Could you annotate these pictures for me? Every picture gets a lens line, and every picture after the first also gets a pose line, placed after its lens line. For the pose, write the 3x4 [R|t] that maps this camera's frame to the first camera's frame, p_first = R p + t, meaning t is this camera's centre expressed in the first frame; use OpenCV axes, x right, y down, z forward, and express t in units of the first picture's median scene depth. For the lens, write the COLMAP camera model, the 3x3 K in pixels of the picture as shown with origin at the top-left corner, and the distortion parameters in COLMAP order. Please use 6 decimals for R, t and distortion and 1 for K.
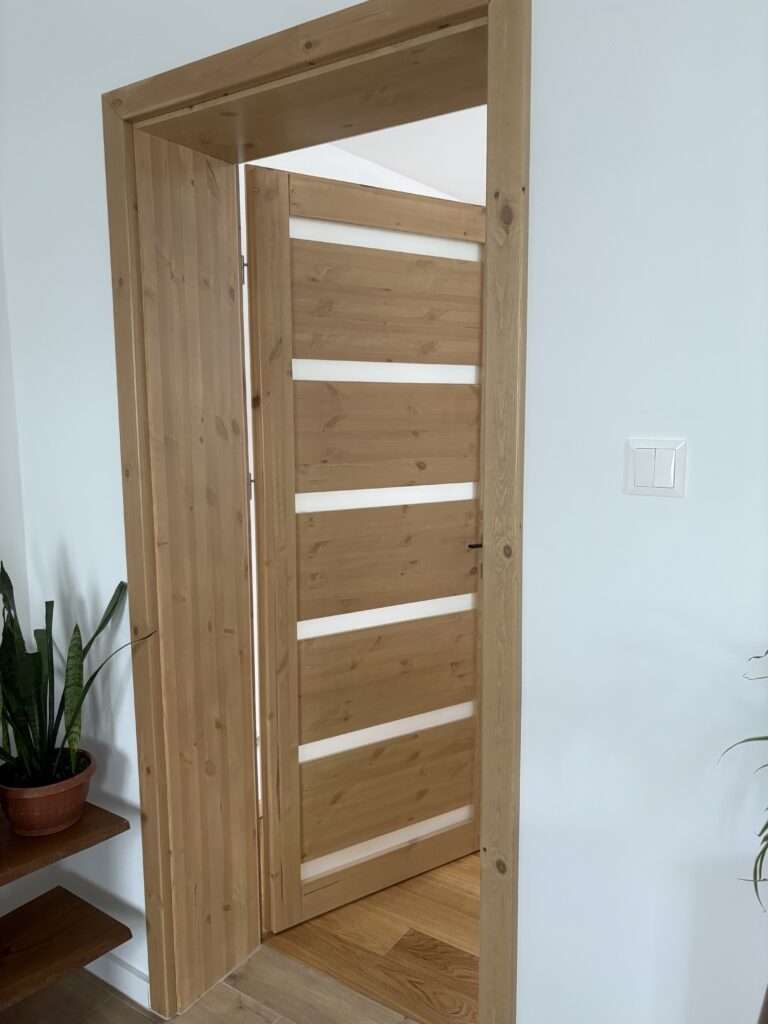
lens RADIAL K [[787.1, 0, 389.1], [0, 787.1, 514.8], [0, 0, 1]] dist [0.043928, -0.039324]
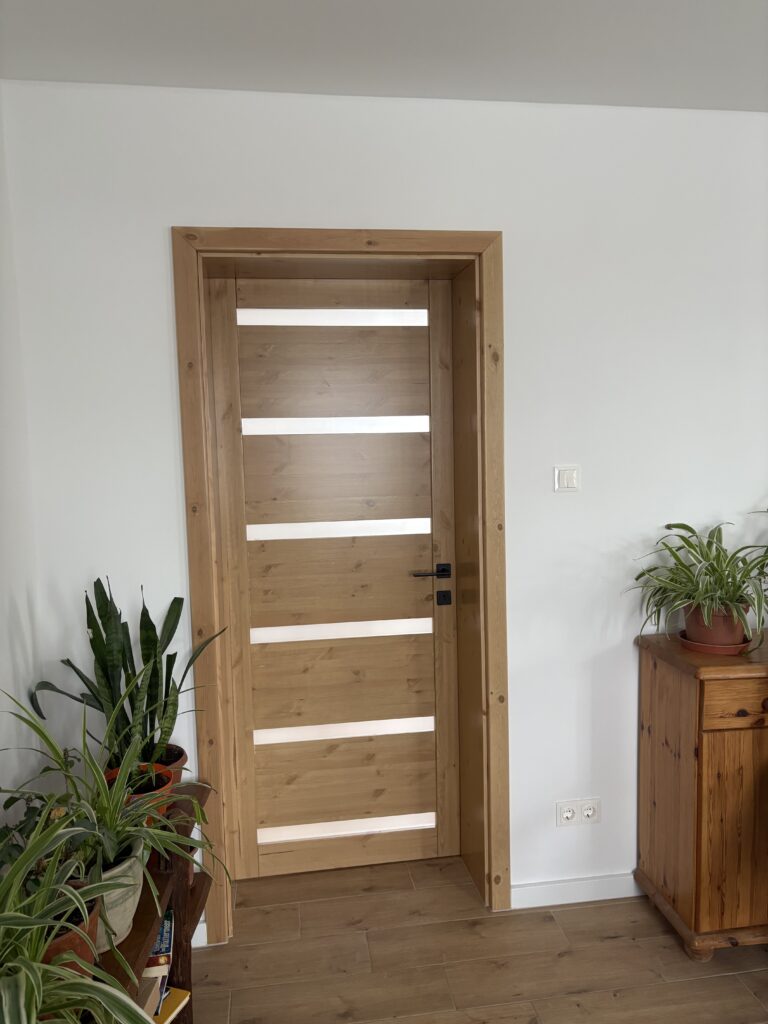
lens RADIAL K [[787.1, 0, 384.4], [0, 787.1, 509.2], [0, 0, 1]] dist [0.043928, -0.039324]
pose [[0.913894, 0.018719, -0.405521, 0.551540], [-0.035091, 0.998840, -0.032974, -0.016680], [0.404433, 0.044365, 0.913491, -0.055100]]
